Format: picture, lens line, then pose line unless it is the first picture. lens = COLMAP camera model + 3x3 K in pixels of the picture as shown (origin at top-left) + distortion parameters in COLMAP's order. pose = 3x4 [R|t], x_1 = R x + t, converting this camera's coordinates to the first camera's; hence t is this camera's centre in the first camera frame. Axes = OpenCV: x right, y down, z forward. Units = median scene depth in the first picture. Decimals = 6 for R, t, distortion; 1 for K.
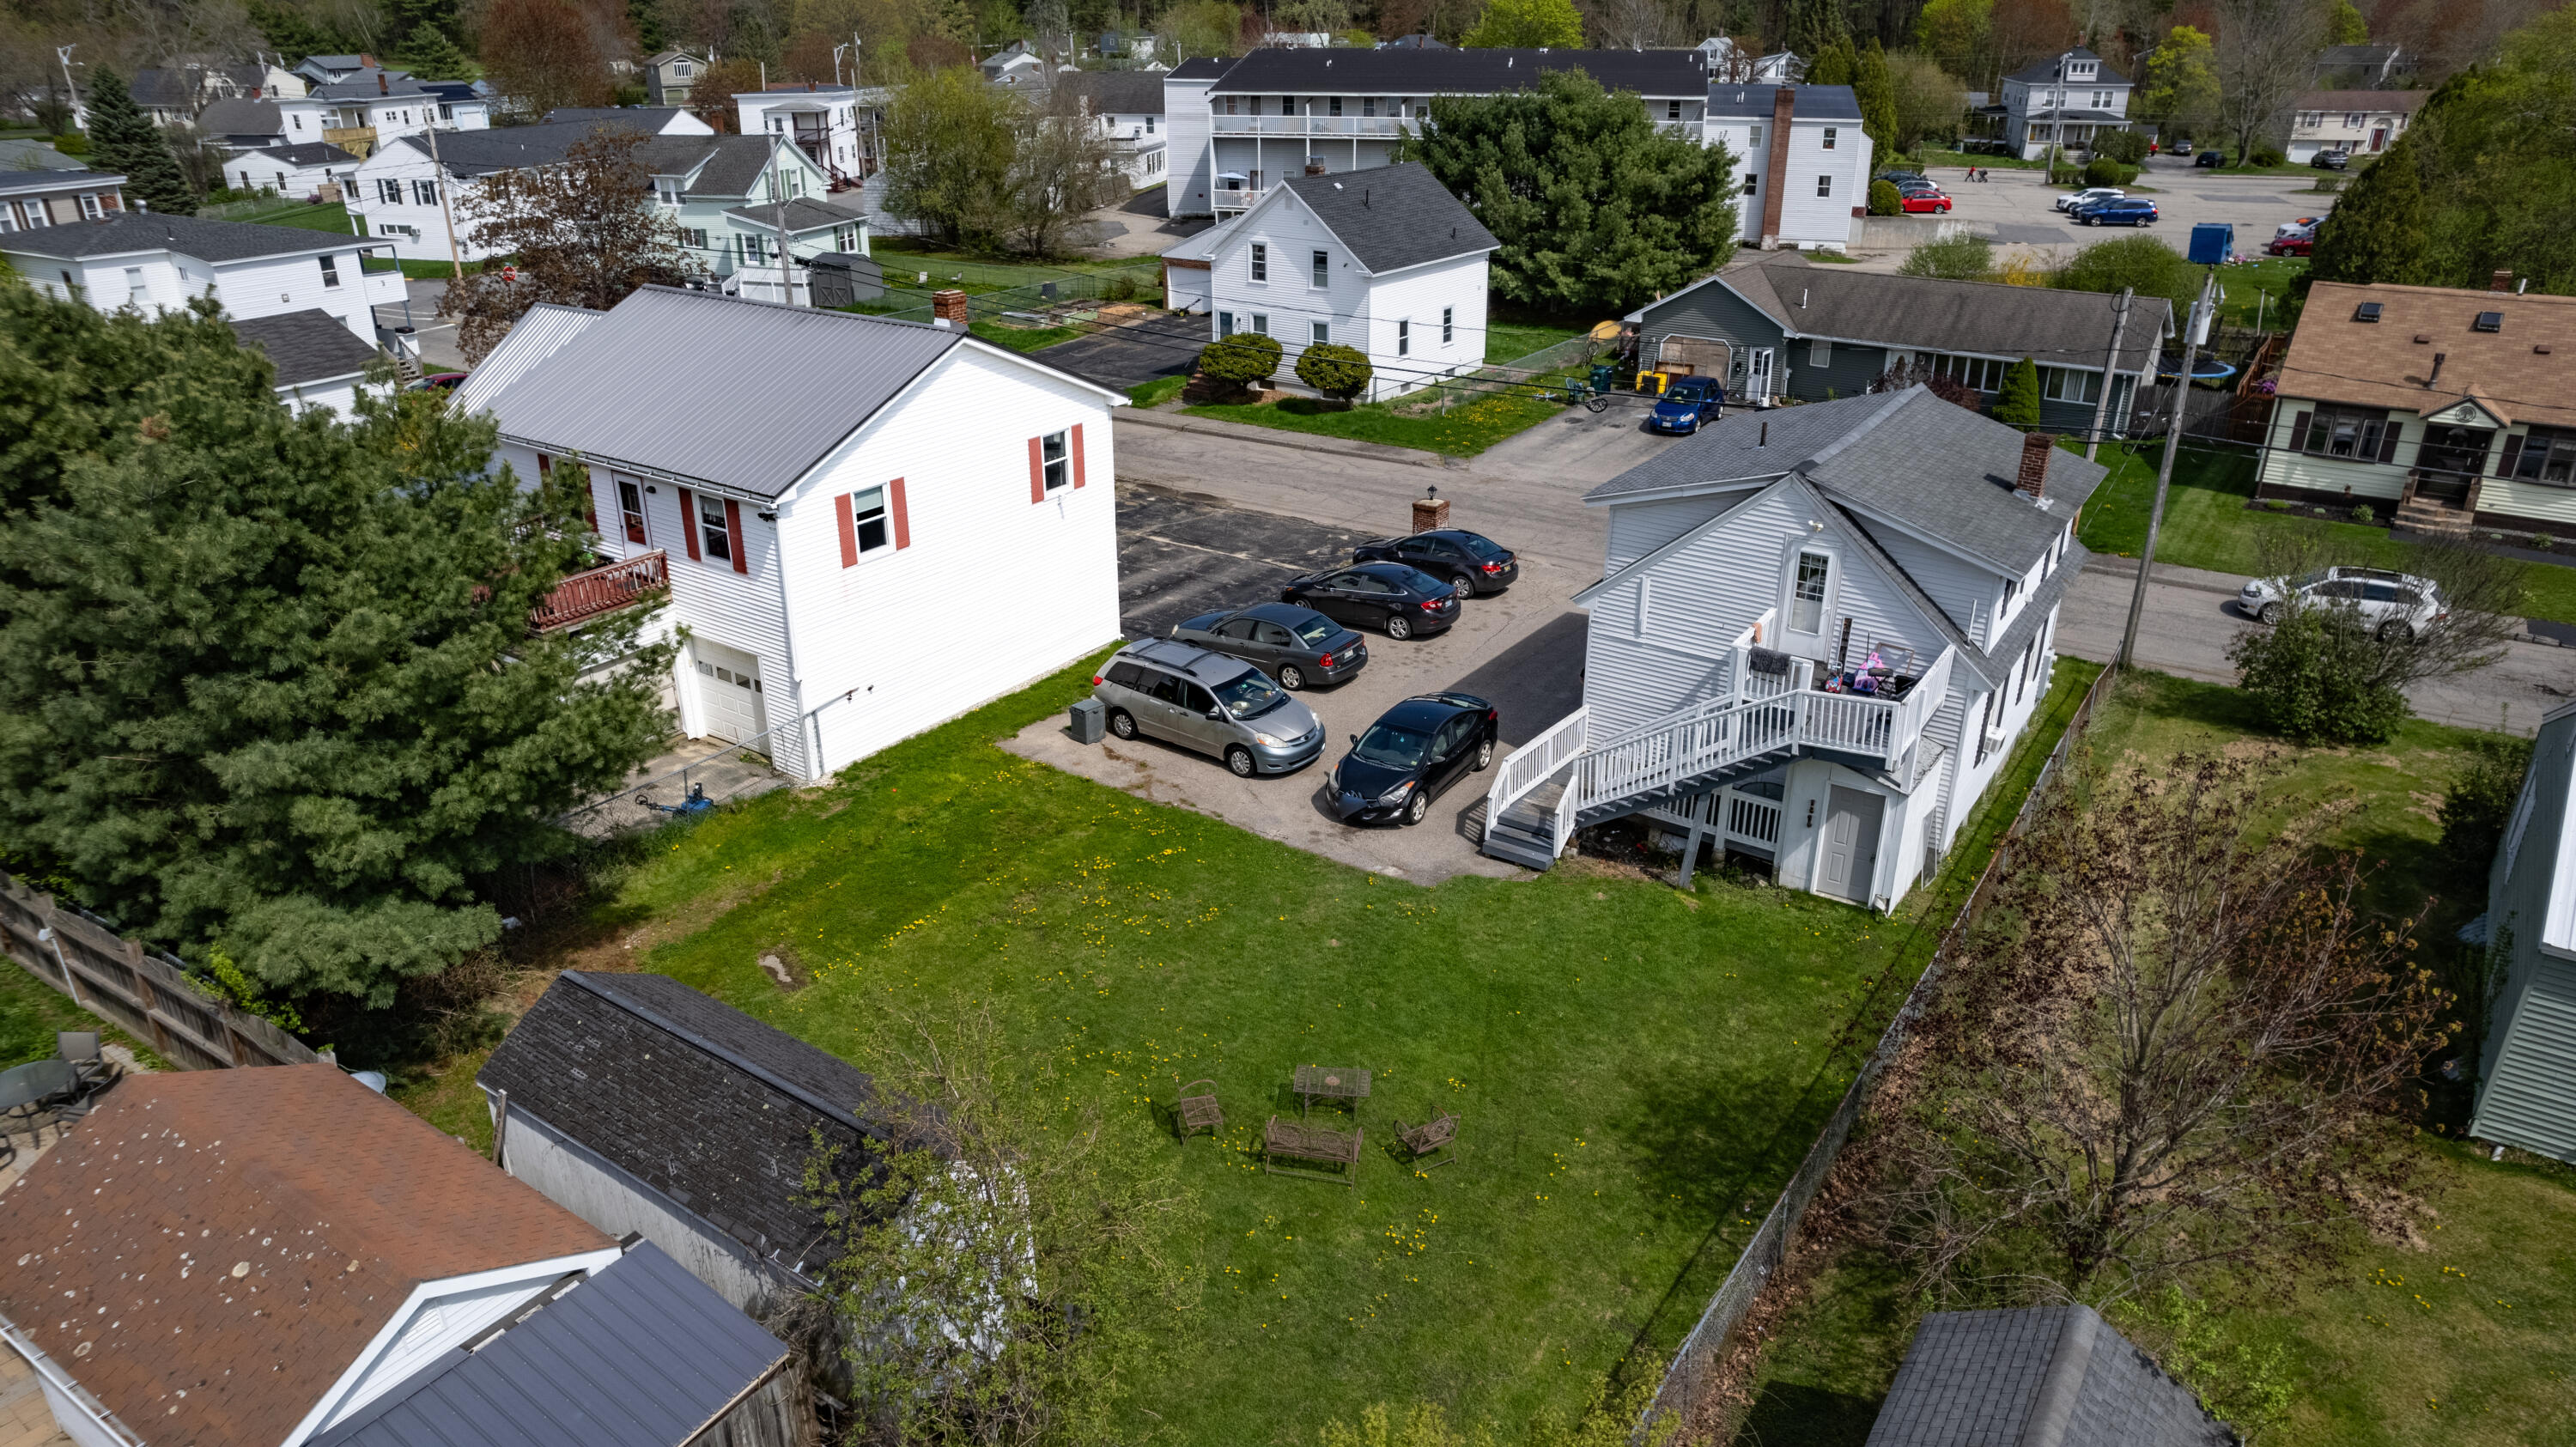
lens RADIAL K [[1651.0, 0, 1286.7], [0, 1651.0, 745.5], [0, 0, 1]] dist [-0.075653, 0.066140]
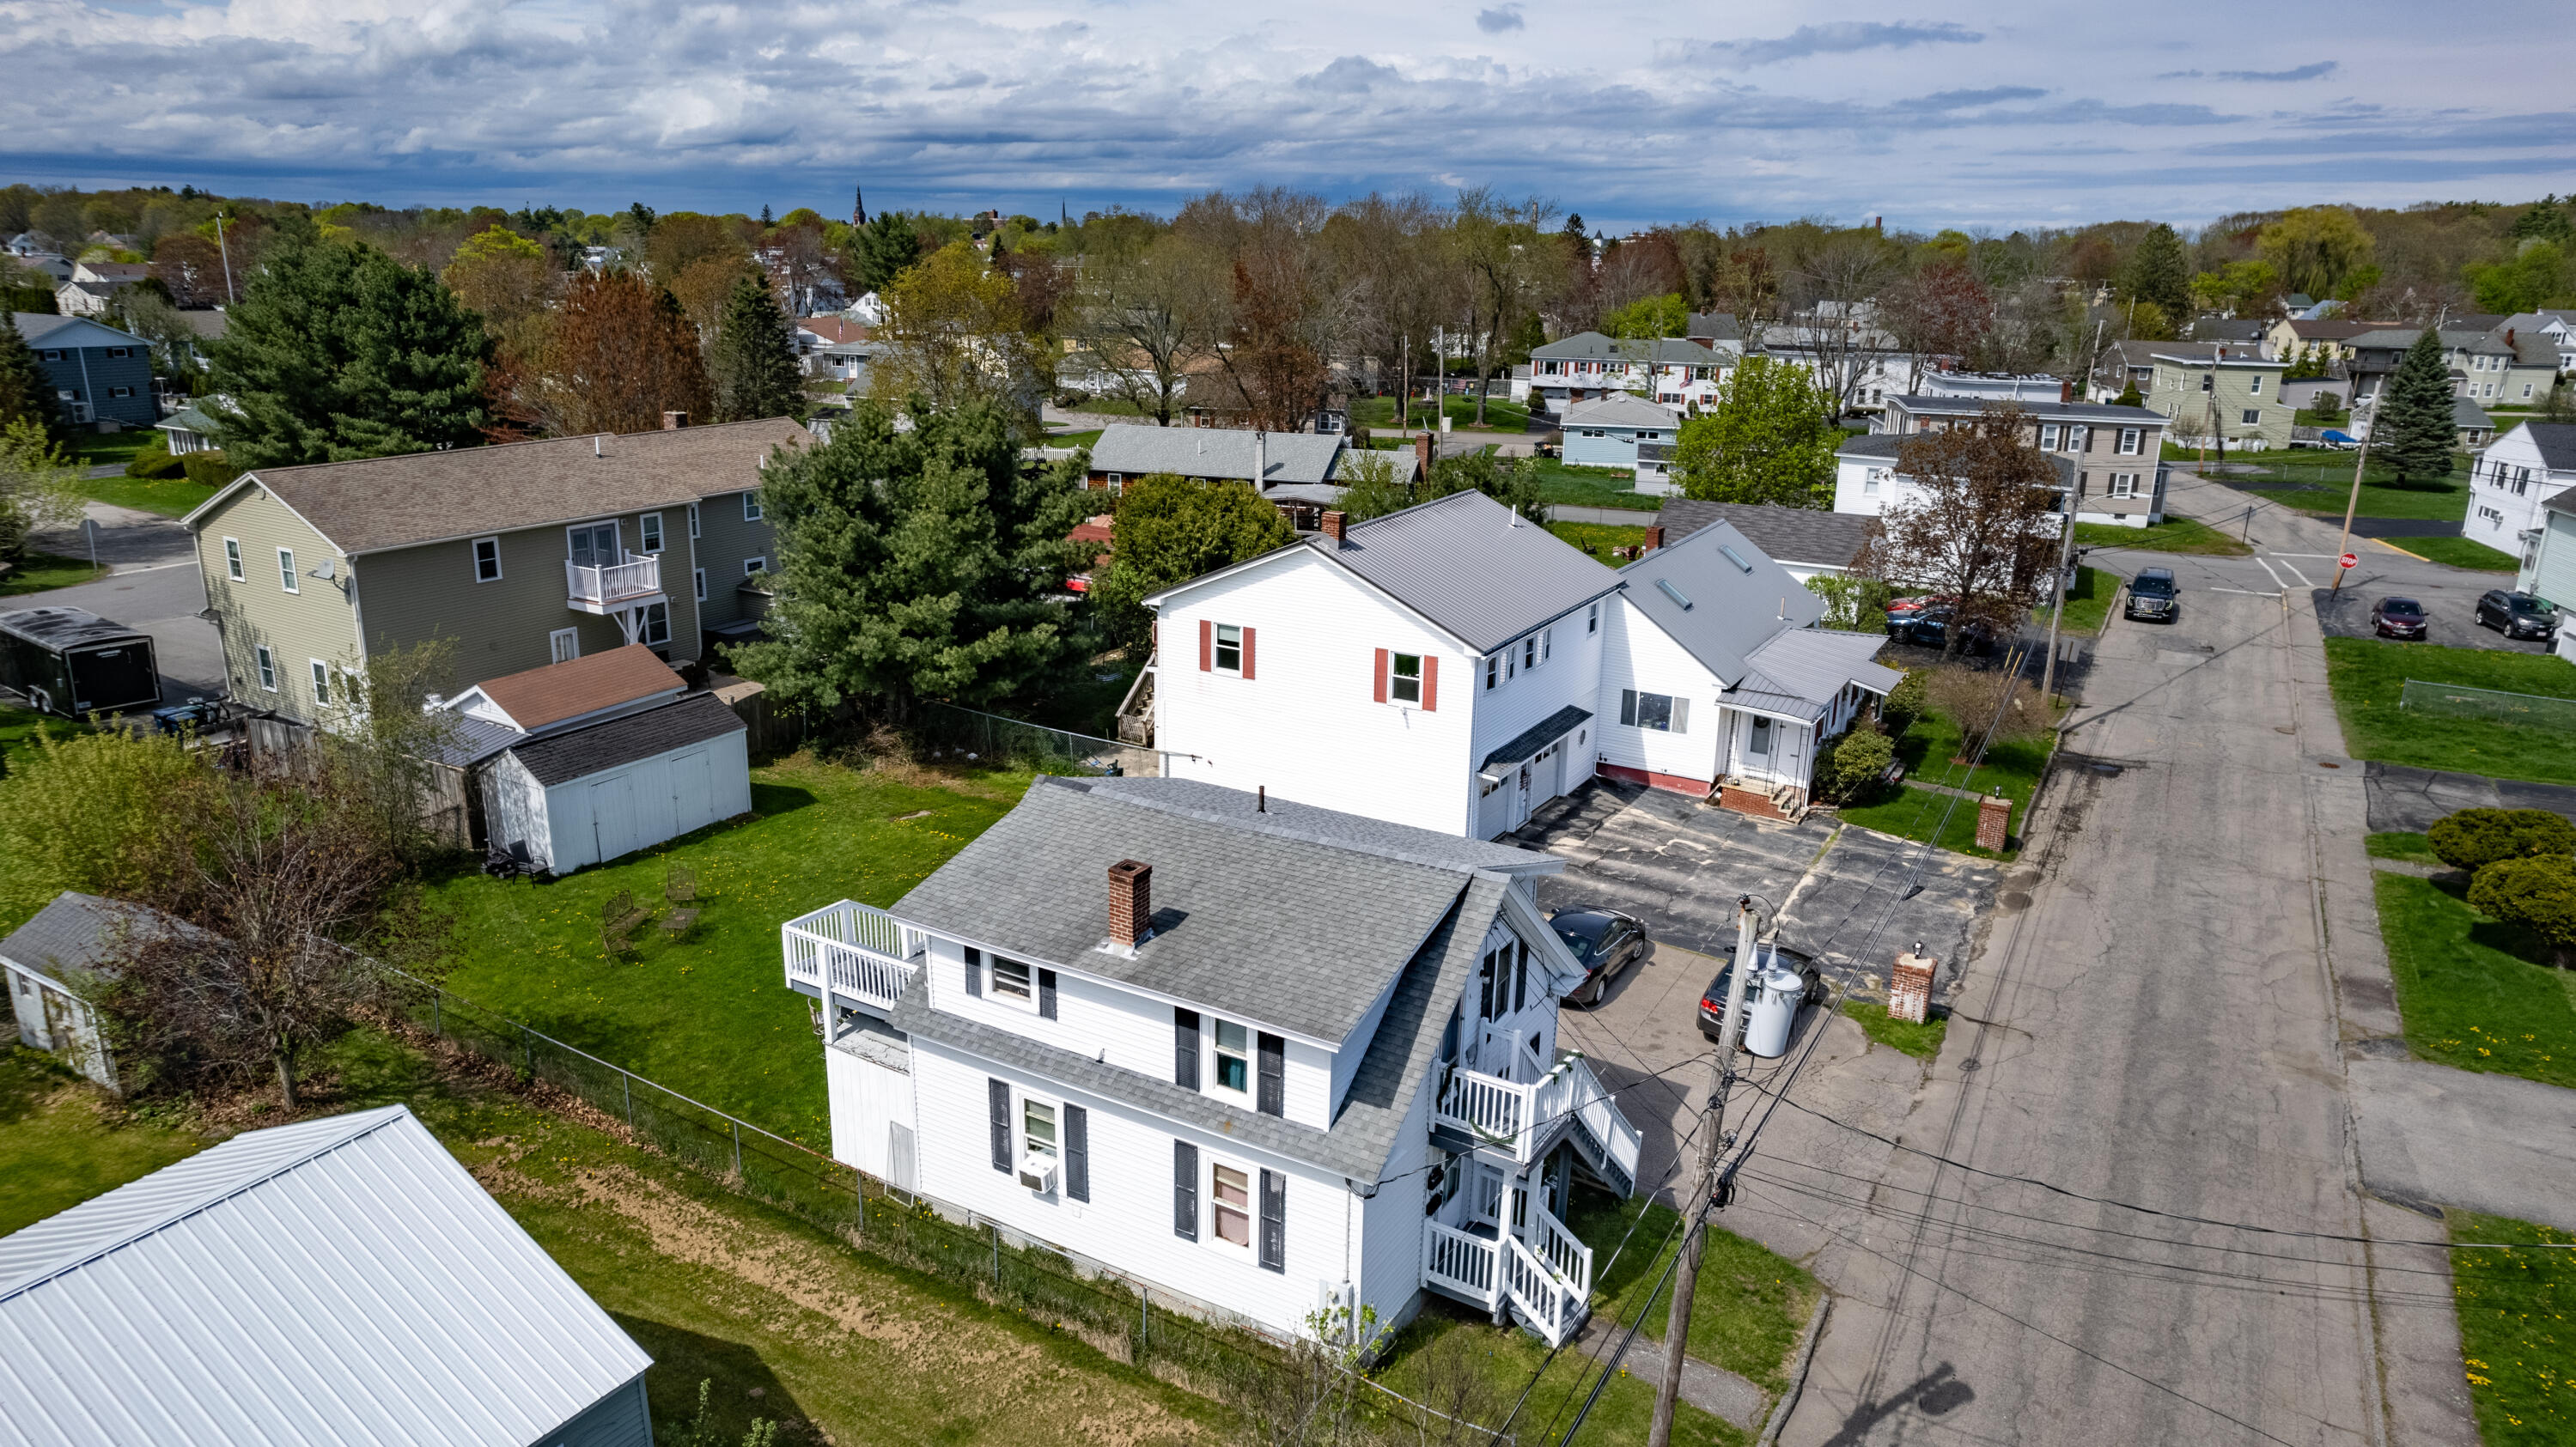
lens RADIAL K [[1650.7, 0, 1277.3], [0, 1650.7, 753.4], [0, 0, 1]] dist [-0.075653, 0.066140]
pose [[0.061664, 0.305865, -0.950076, 0.757051], [-0.430629, 0.866885, 0.251133, -0.293904], [0.900420, 0.393644, 0.185170, 0.558229]]
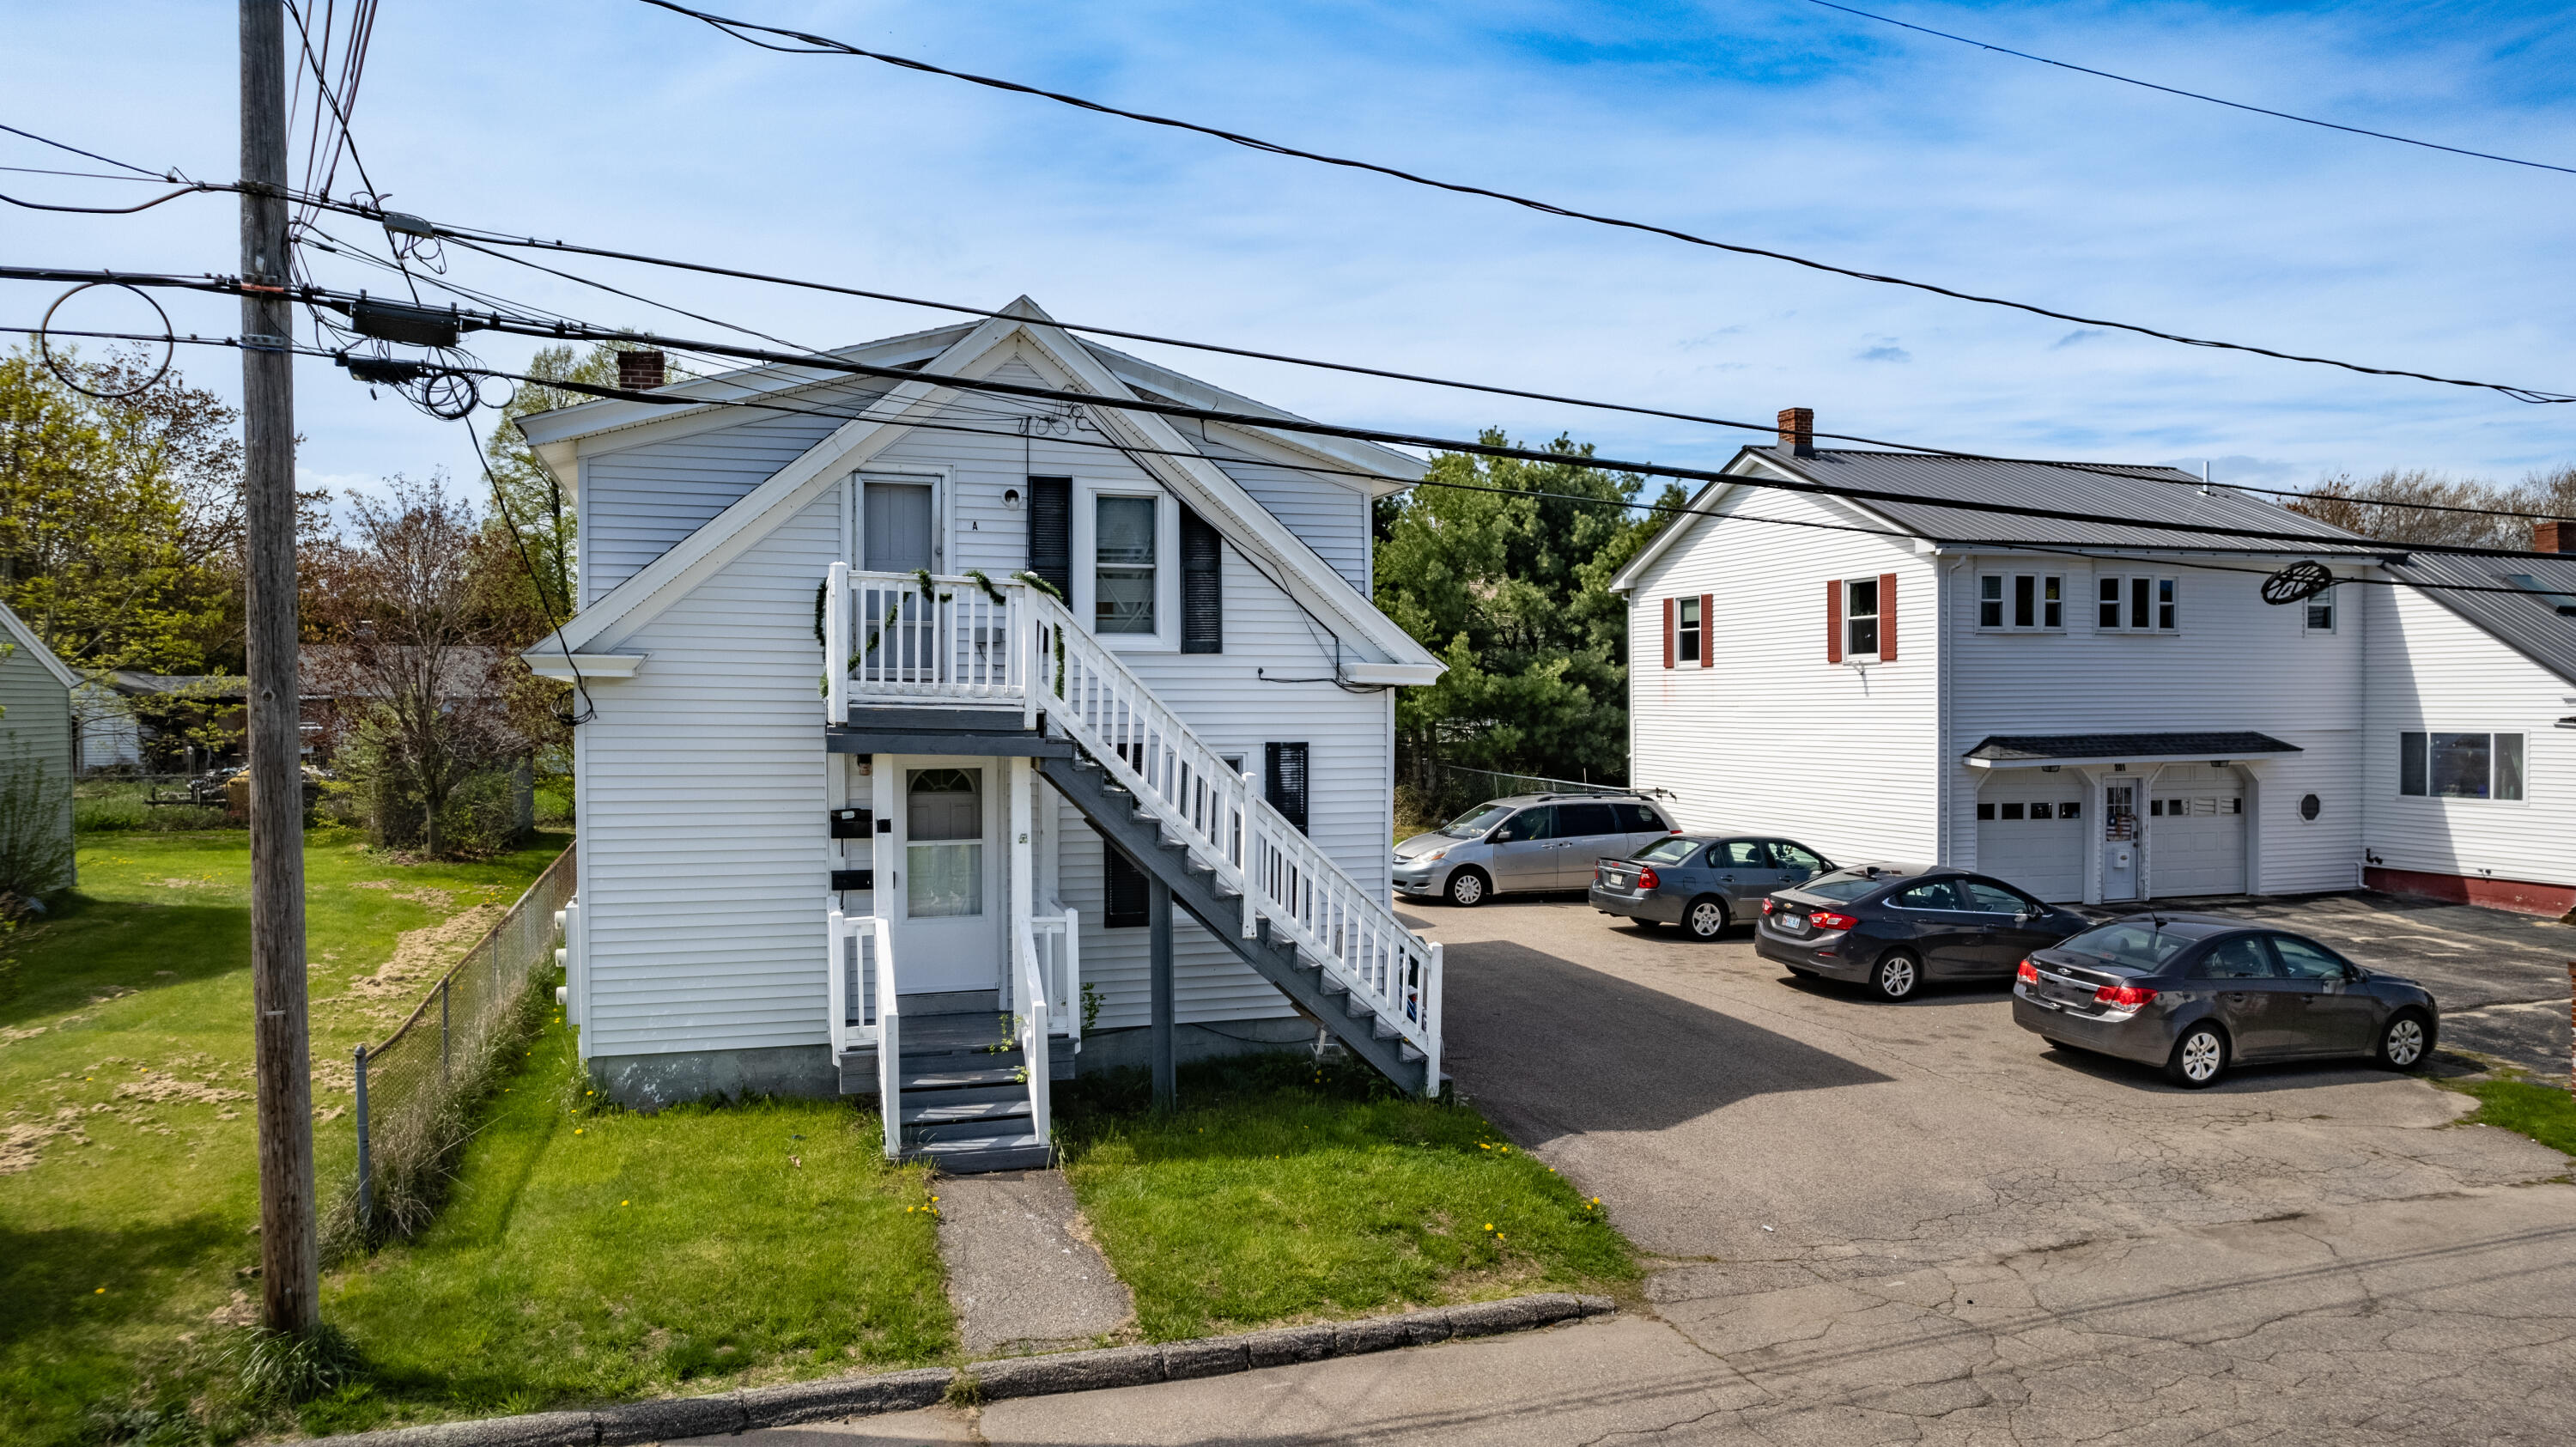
lens RADIAL K [[1651.0, 0, 1287.0], [0, 1651.0, 734.5], [0, 0, 1]] dist [-0.075653, 0.066140]
pose [[-0.605309, 0.018002, -0.795787, 0.493013], [-0.326041, 0.906422, 0.268506, -0.186620], [0.726153, 0.421988, -0.542796, 0.961574]]
